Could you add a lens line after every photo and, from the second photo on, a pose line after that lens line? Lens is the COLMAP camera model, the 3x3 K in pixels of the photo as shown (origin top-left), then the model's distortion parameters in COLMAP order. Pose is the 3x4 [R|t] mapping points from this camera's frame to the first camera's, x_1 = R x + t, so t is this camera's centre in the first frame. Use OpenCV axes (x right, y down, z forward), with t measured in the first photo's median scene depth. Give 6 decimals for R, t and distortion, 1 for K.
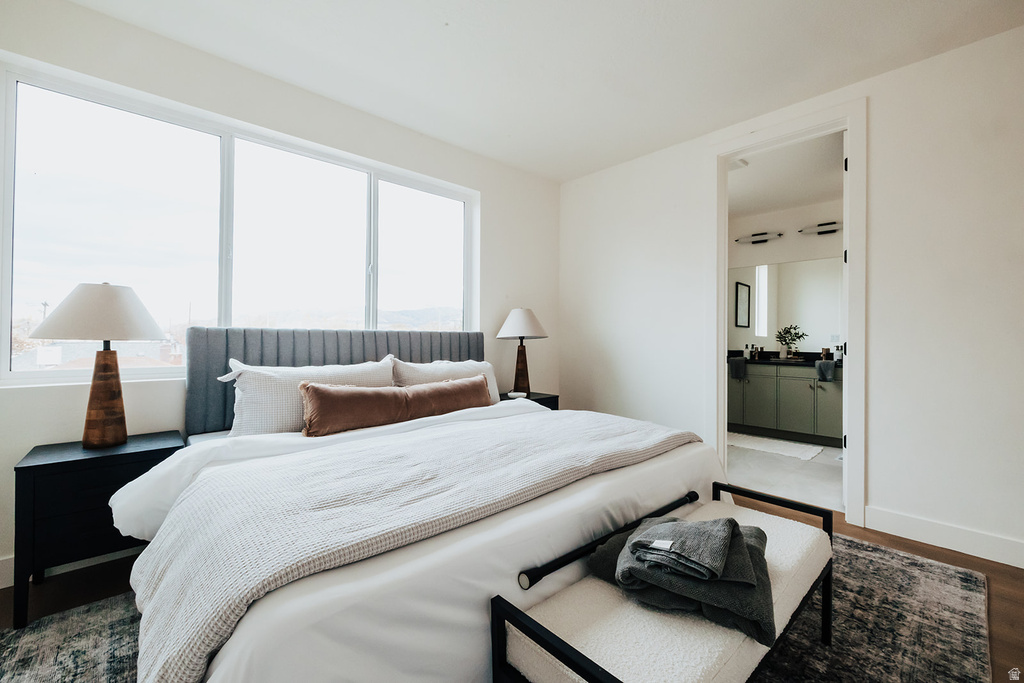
lens RADIAL K [[423.8, 0, 510.4], [0, 423.8, 334.0], [0, 0, 1]] dist [-0.000990, -0.000128]
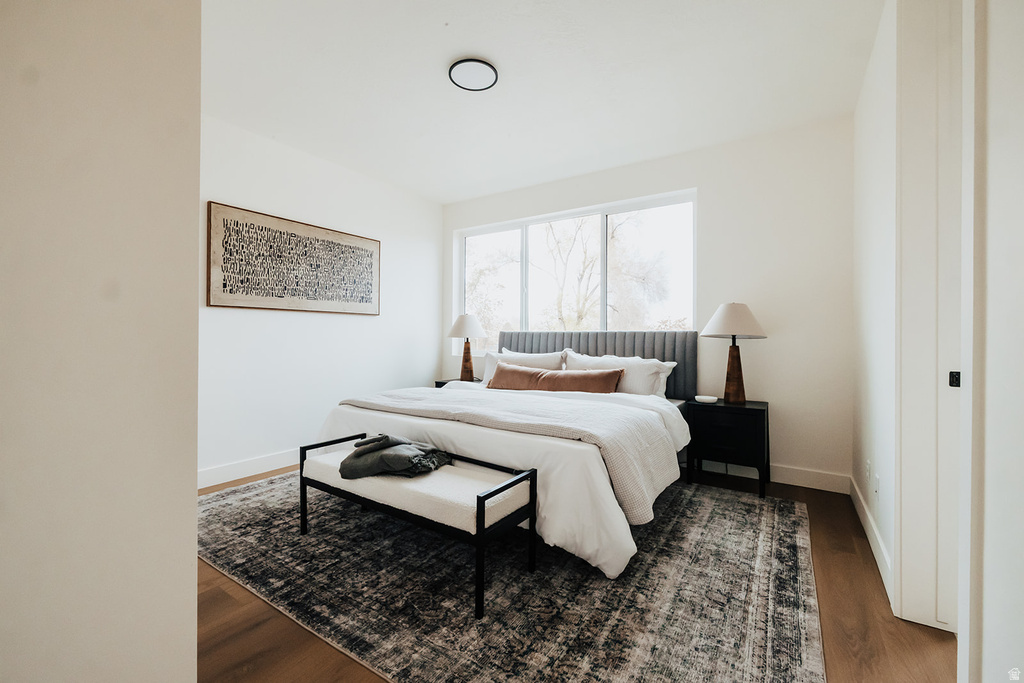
lens RADIAL K [[423.8, 0, 507.4], [0, 423.8, 339.5], [0, 0, 1]] dist [-0.000990, -0.000128]
pose [[0.239188, 0.001810, -0.970972, 1.125444], [0.003408, 0.999991, 0.002704, 0.015289], [0.970967, -0.003956, 0.239180, 0.508493]]
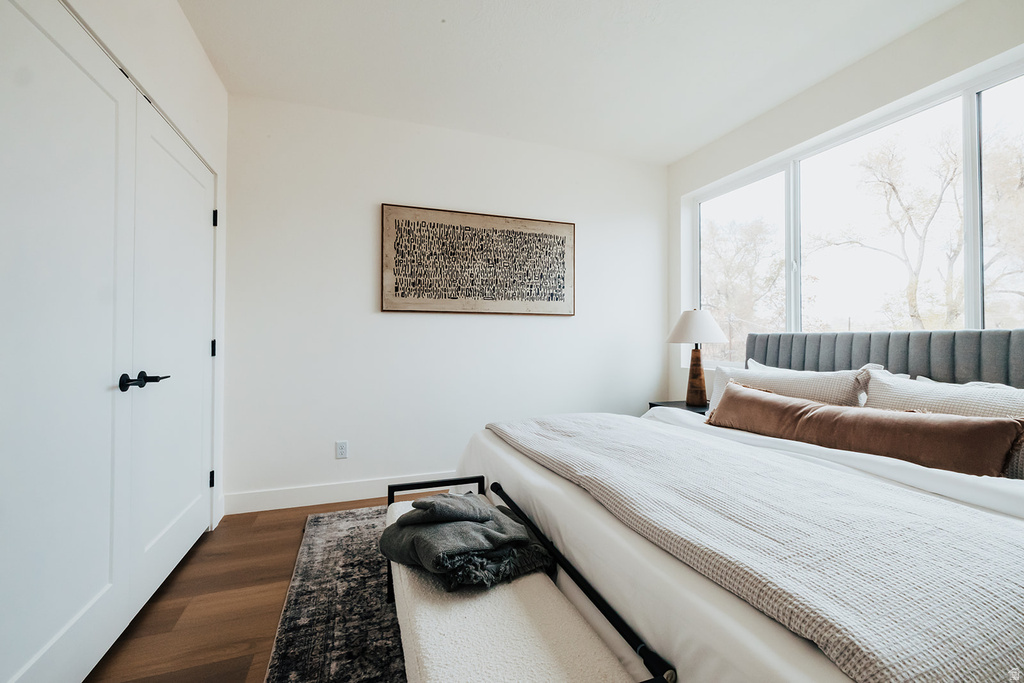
lens RADIAL K [[428.9, 0, 511.8], [0, 428.9, 336.2], [0, 0, 1]] dist [-0.000501, -0.000486]
pose [[-0.382952, -0.016501, -0.923621, 0.699386], [0.002224, 0.999821, -0.018784, 0.013453], [0.923765, -0.009248, -0.382847, 0.767456]]
